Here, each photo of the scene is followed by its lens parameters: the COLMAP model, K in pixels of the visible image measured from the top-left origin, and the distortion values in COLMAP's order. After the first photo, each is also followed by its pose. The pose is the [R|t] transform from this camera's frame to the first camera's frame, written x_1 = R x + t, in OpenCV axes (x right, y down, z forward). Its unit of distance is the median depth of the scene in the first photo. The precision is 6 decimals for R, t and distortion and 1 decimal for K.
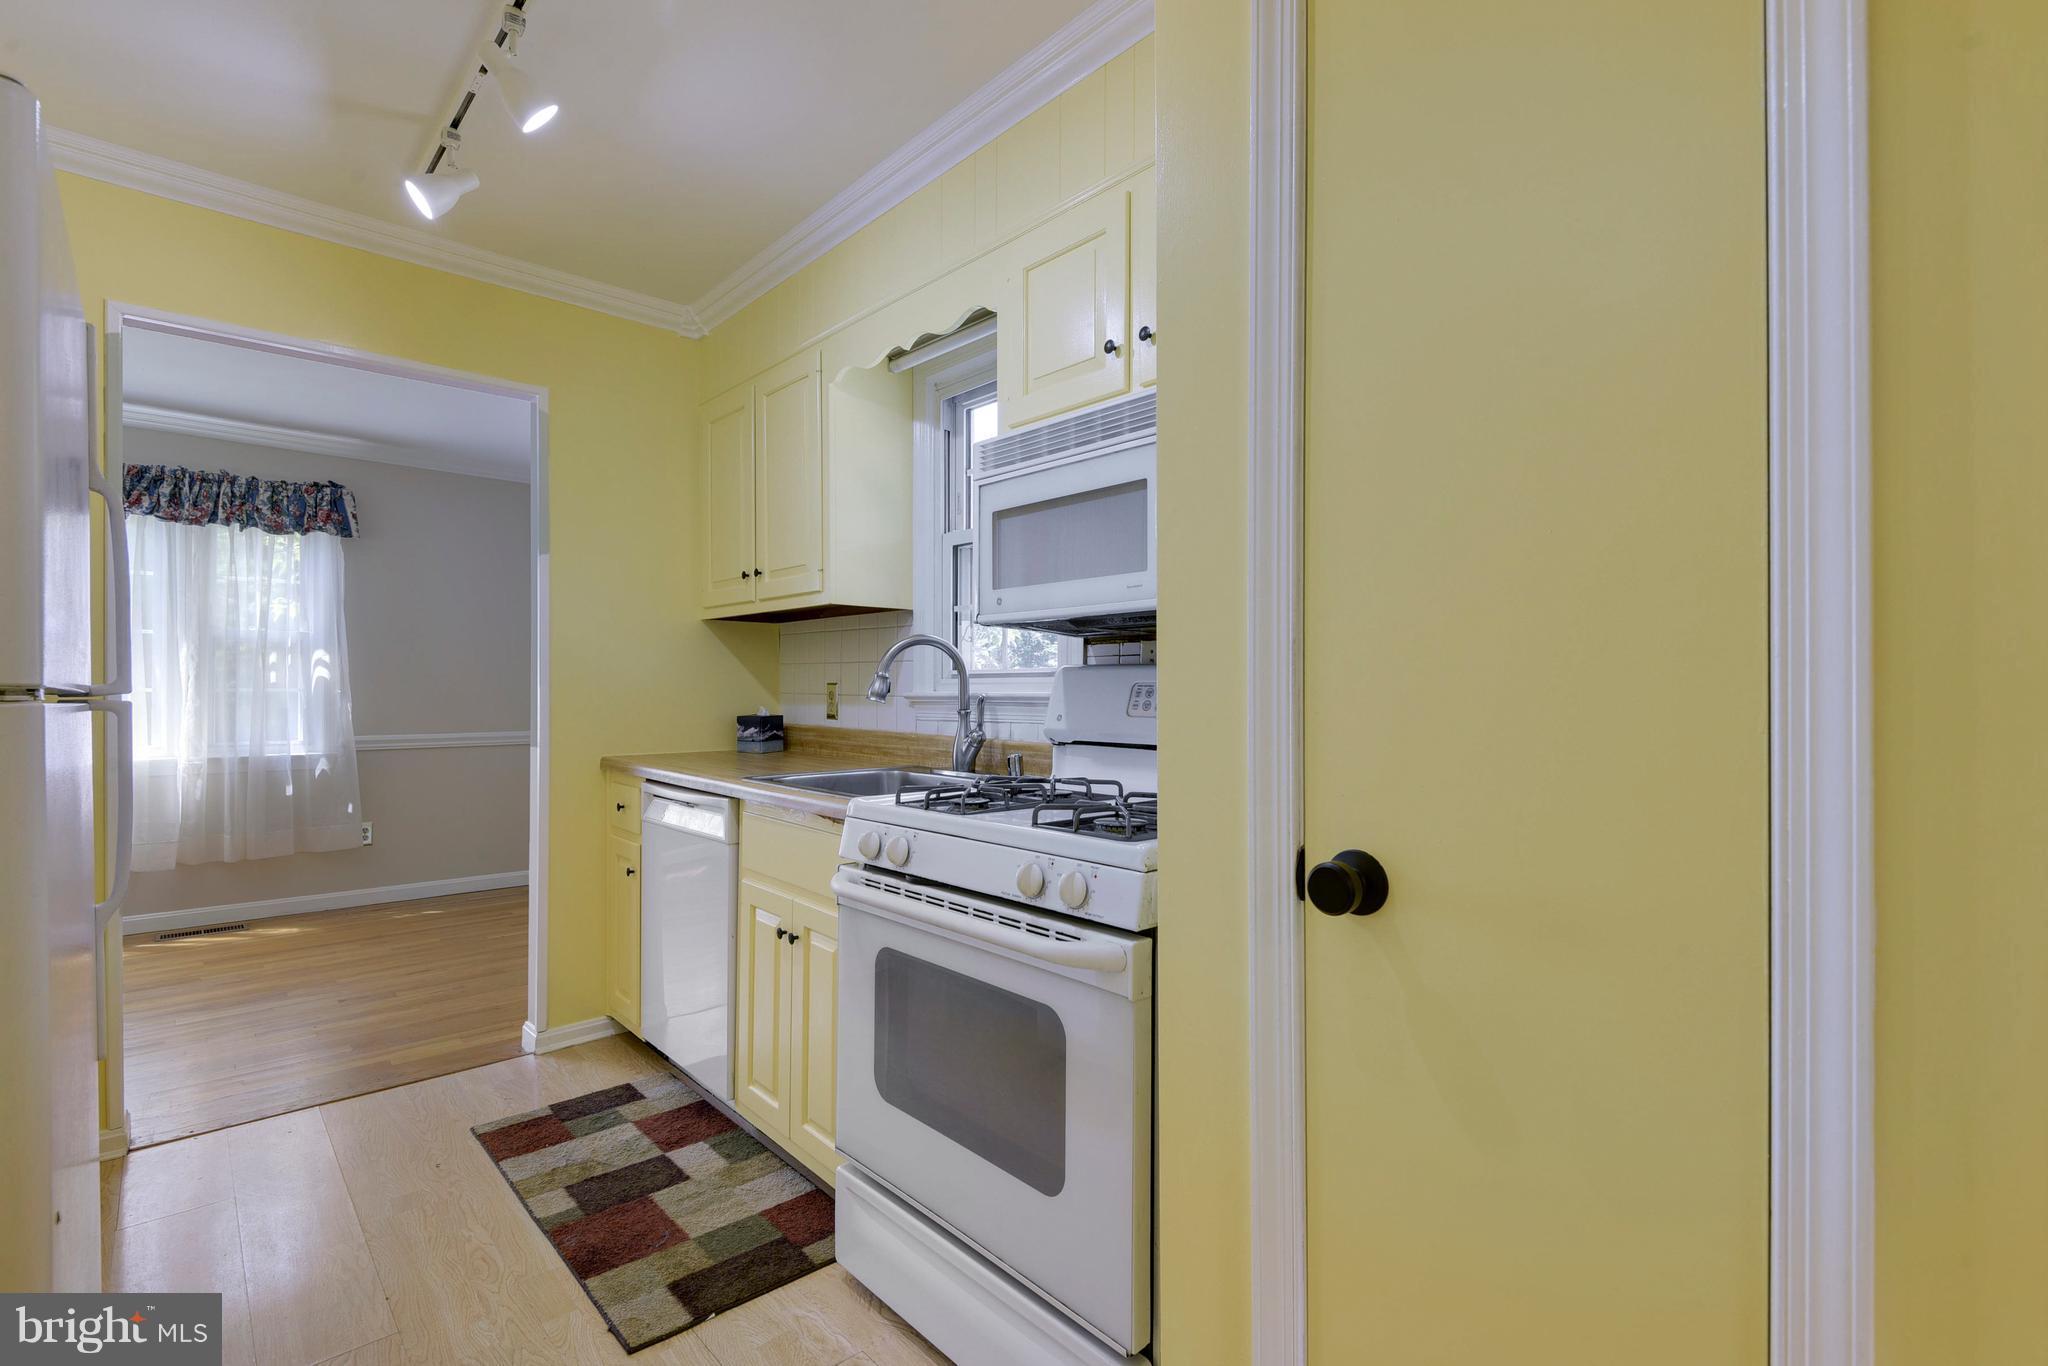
lens RADIAL K [[937.4, 0, 1024.0], [0, 937.4, 683.0], [0, 0, 1]] dist [0.004024, -0.000025]
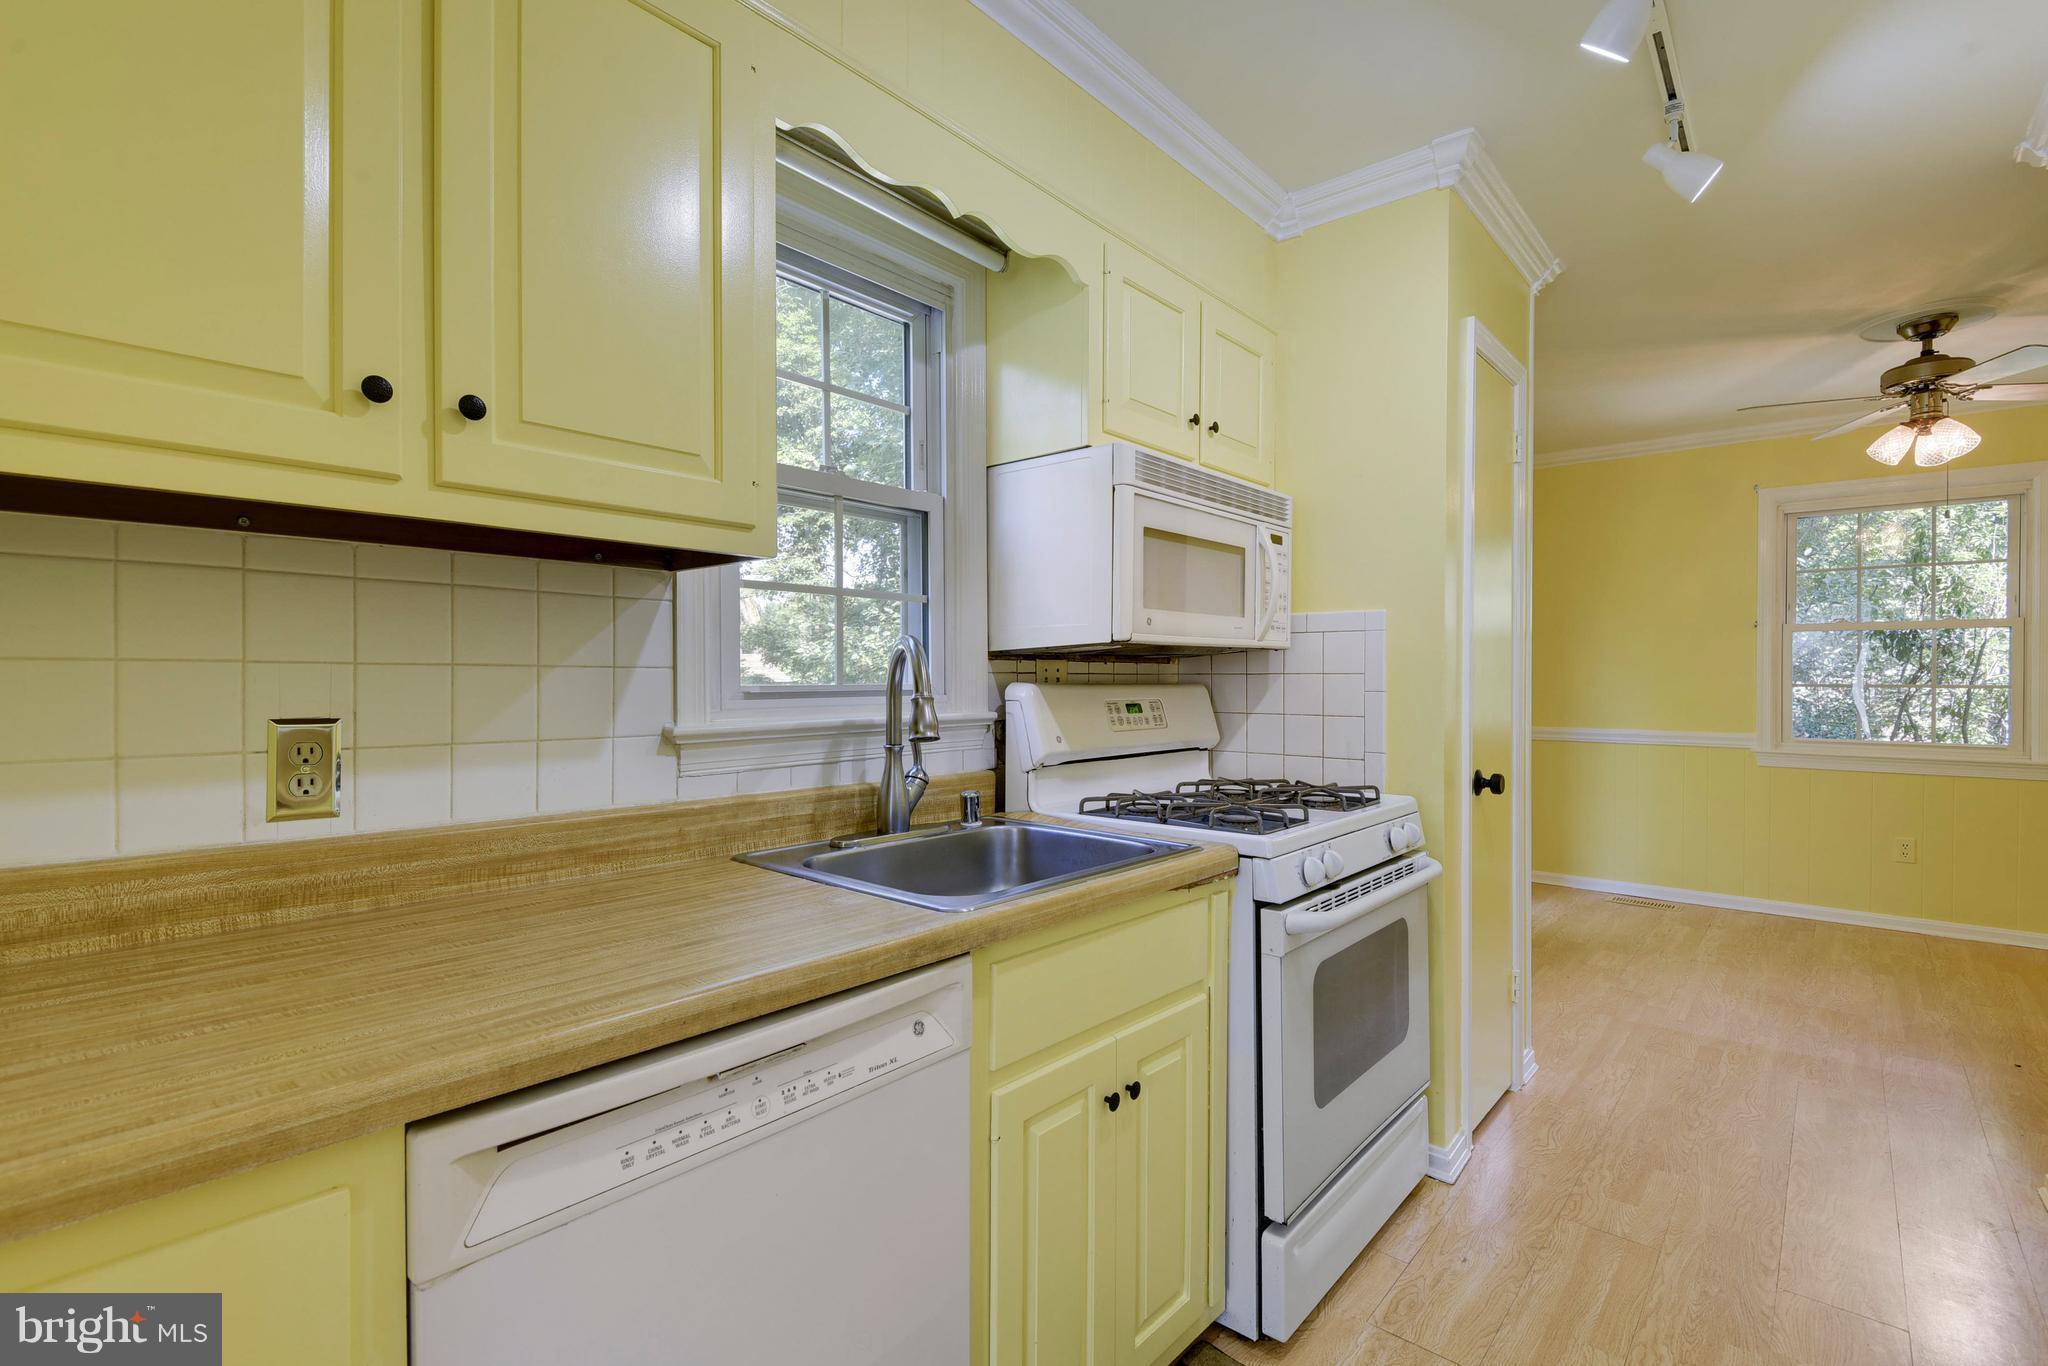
lens RADIAL K [[937.4, 0, 1024.0], [0, 937.4, 683.0], [0, 0, 1]] dist [0.004024, -0.000025]
pose [[-0.128361, -0.007609, 0.991698, -0.767340], [-0.006506, 0.999956, 0.006831, -0.022534], [-0.991706, -0.005575, -0.128405, 0.985849]]
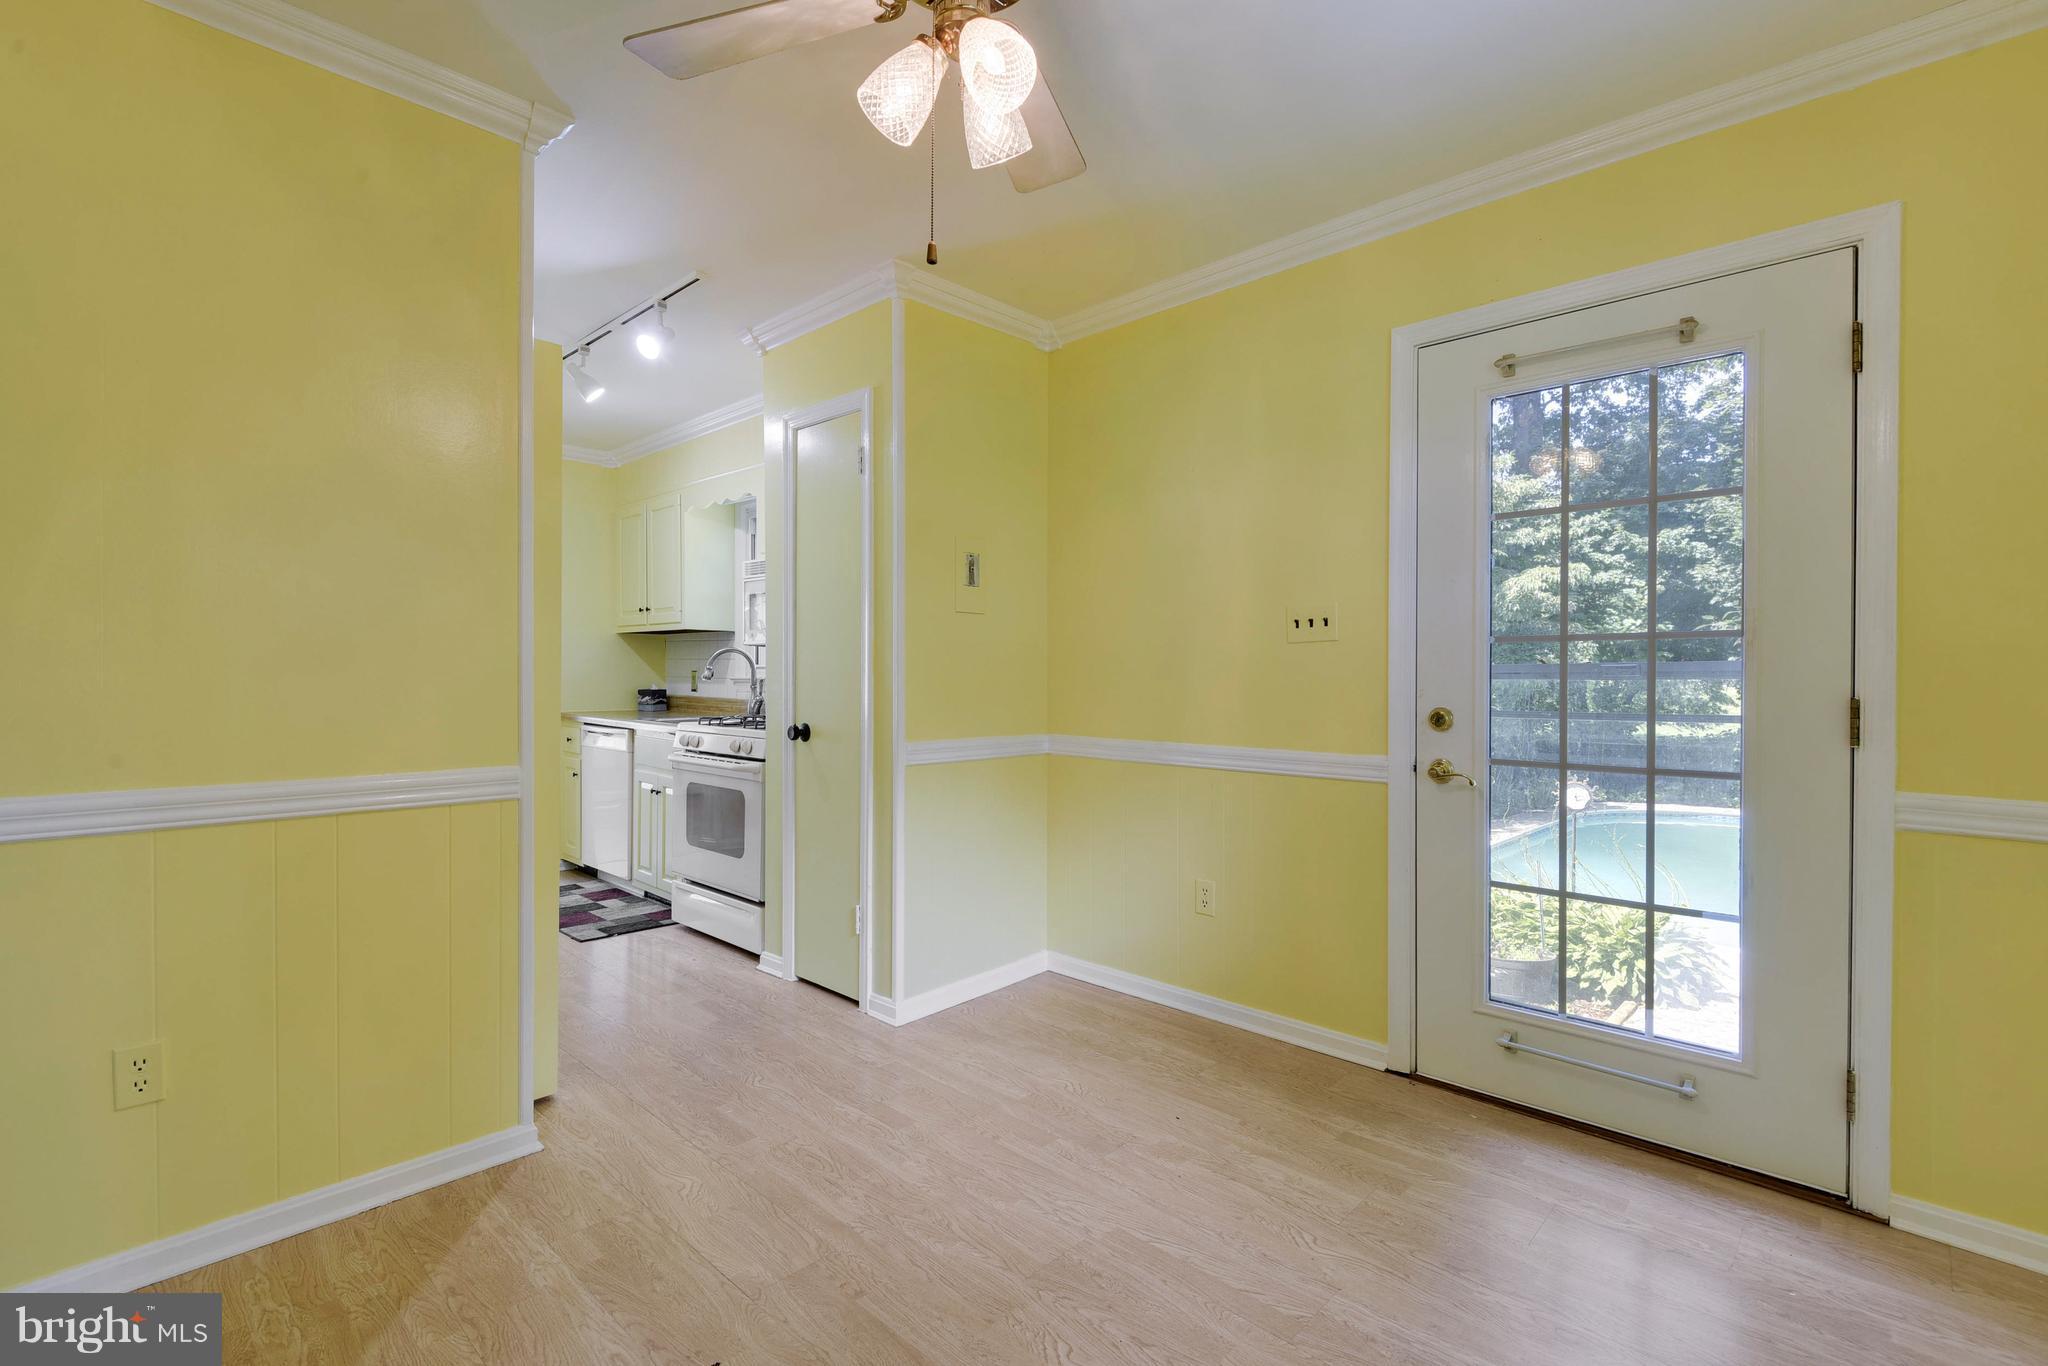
lens RADIAL K [[928.0, 0, 1055.9], [0, 928.0, 683.6], [0, 0, 1]] dist [-0.000099, -0.000146]
pose [[0.995211, 0.003784, 0.097679, 0.375316], [-0.005567, 0.999823, 0.017984, -0.013898], [-0.097593, -0.018442, 0.995055, -0.991260]]
